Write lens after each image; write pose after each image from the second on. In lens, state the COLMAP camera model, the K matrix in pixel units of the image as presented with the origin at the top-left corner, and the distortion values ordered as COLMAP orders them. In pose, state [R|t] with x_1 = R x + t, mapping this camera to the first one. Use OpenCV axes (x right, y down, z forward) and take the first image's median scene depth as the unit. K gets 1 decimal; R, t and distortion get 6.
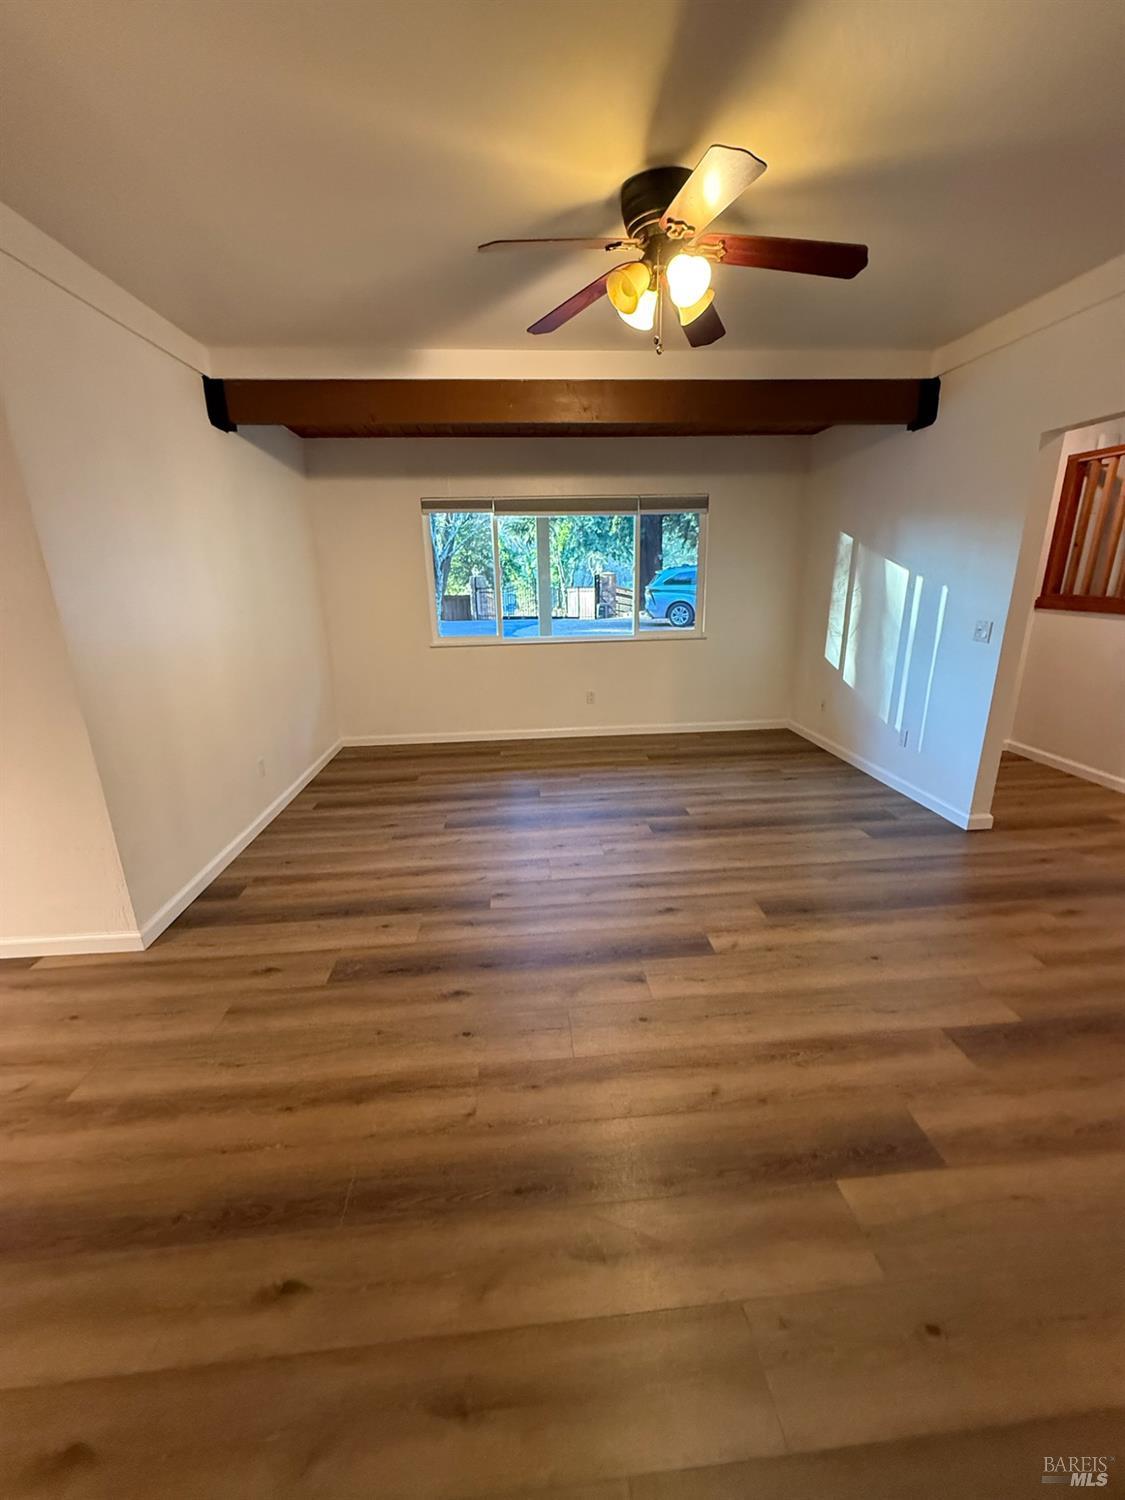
lens RADIAL K [[595.1, 0, 562.8], [0, 595.1, 754.0], [0, 0, 1]] dist [-0.001002, 0.000329]
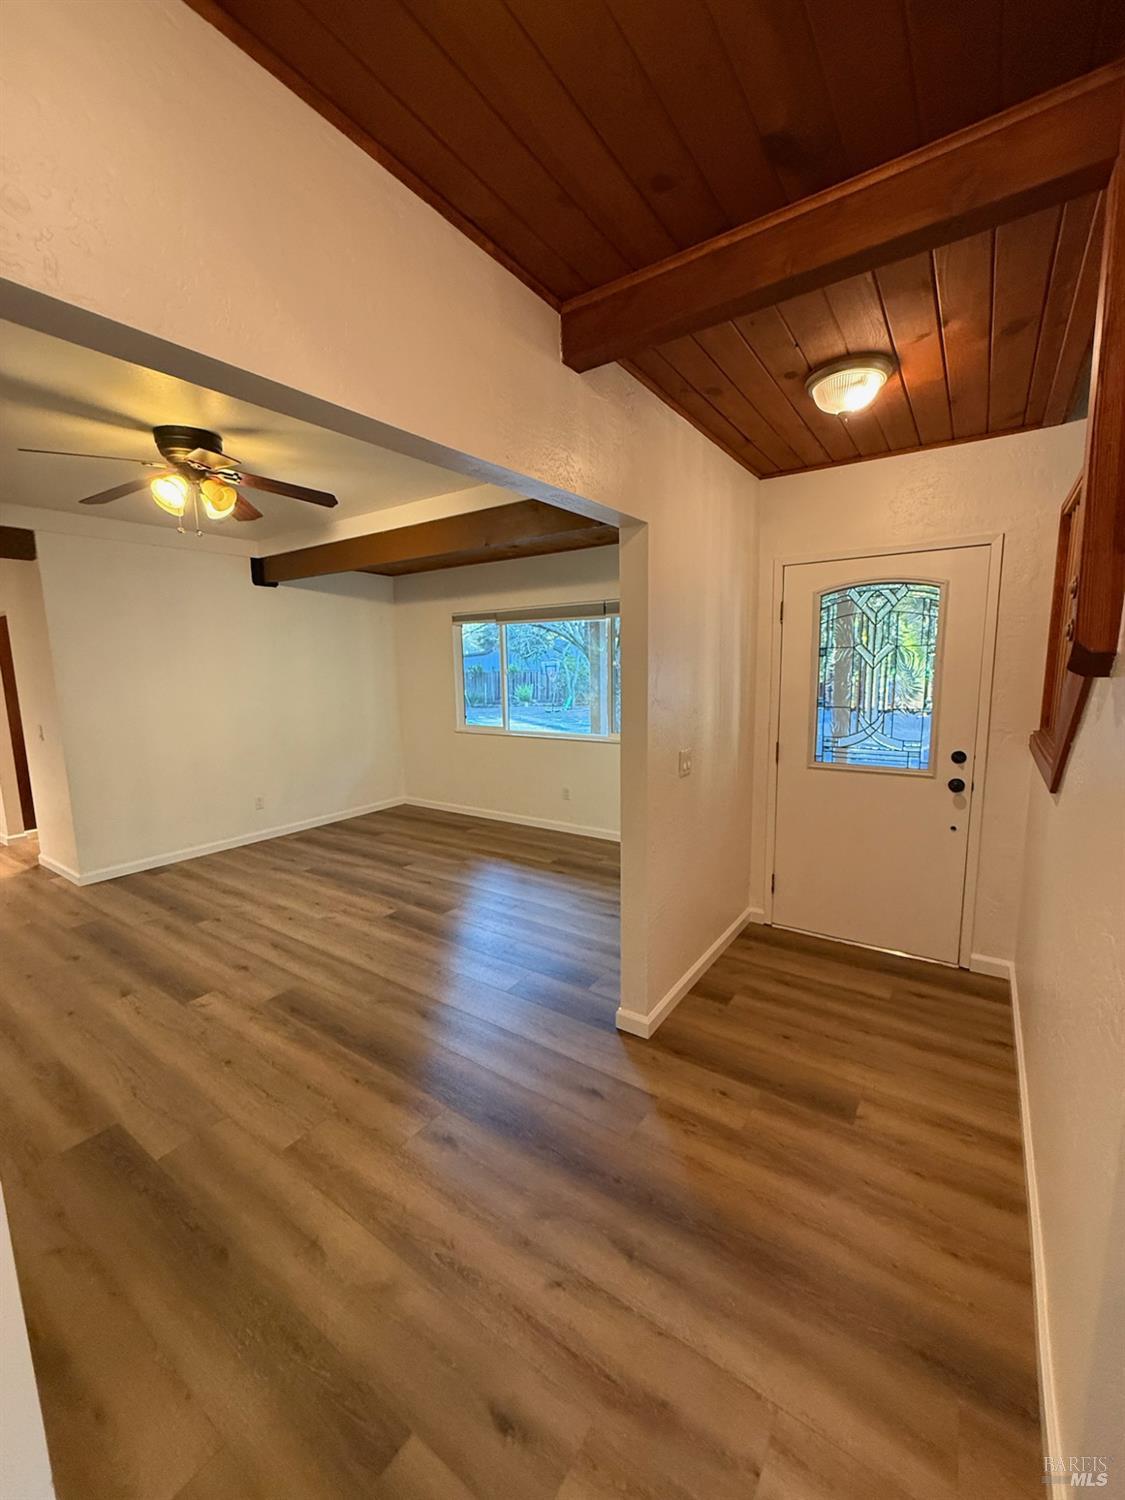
lens RADIAL K [[595.1, 0, 561.8], [0, 595.1, 754.1], [0, 0, 1]] dist [-0.001002, 0.000329]
pose [[0.771301, 0.103839, -0.627943, 1.113969], [-0.186555, 0.980153, -0.067064, -0.153388], [0.608517, 0.168872, 0.775364, 0.335922]]
